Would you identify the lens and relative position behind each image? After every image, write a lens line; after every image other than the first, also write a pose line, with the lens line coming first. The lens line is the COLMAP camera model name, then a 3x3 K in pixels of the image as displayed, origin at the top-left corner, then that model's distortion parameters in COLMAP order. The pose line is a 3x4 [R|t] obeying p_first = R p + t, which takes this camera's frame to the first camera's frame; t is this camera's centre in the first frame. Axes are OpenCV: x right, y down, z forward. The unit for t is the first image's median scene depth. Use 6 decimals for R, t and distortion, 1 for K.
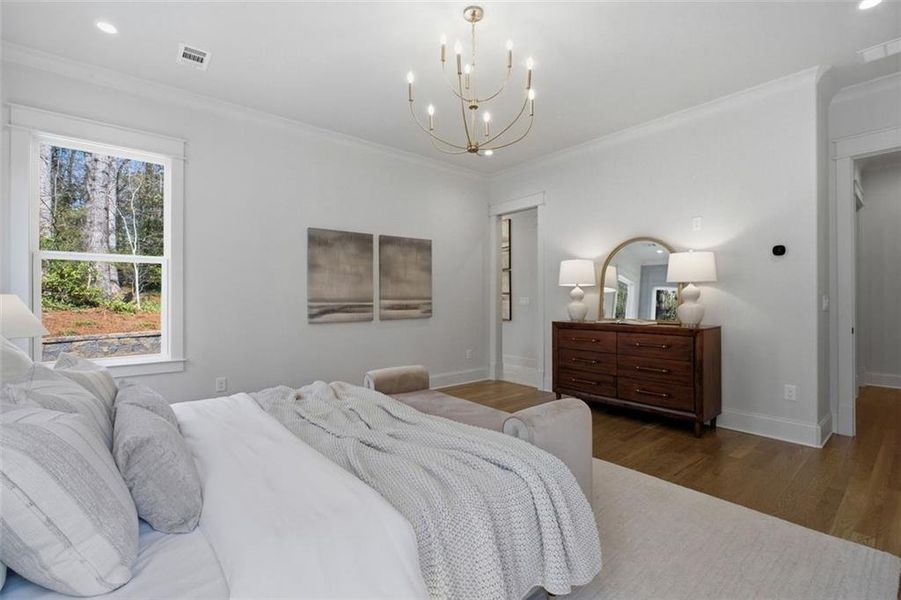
lens RADIAL K [[399.6, 0, 450.5], [0, 399.6, 300.0], [0, 0, 1]] dist [-0.002572, -0.000169]
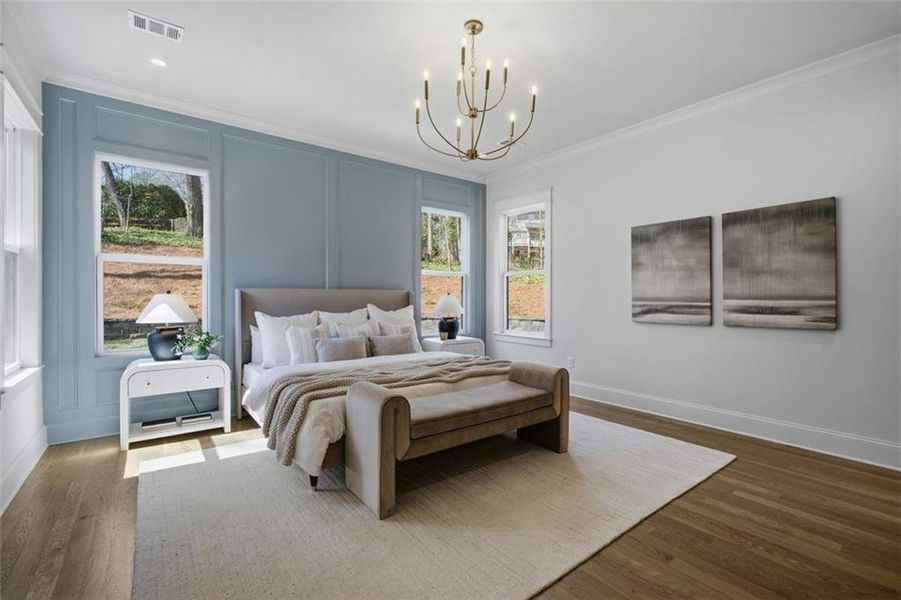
lens RADIAL K [[399.6, 0, 450.5], [0, 399.6, 300.0], [0, 0, 1]] dist [-0.002572, -0.000169]
pose [[-0.026176, 0.006979, -0.999633, 0.622899], [-0.008762, 0.999936, 0.007211, -0.000216], [0.999619, 0.008947, -0.026113, 0.526442]]
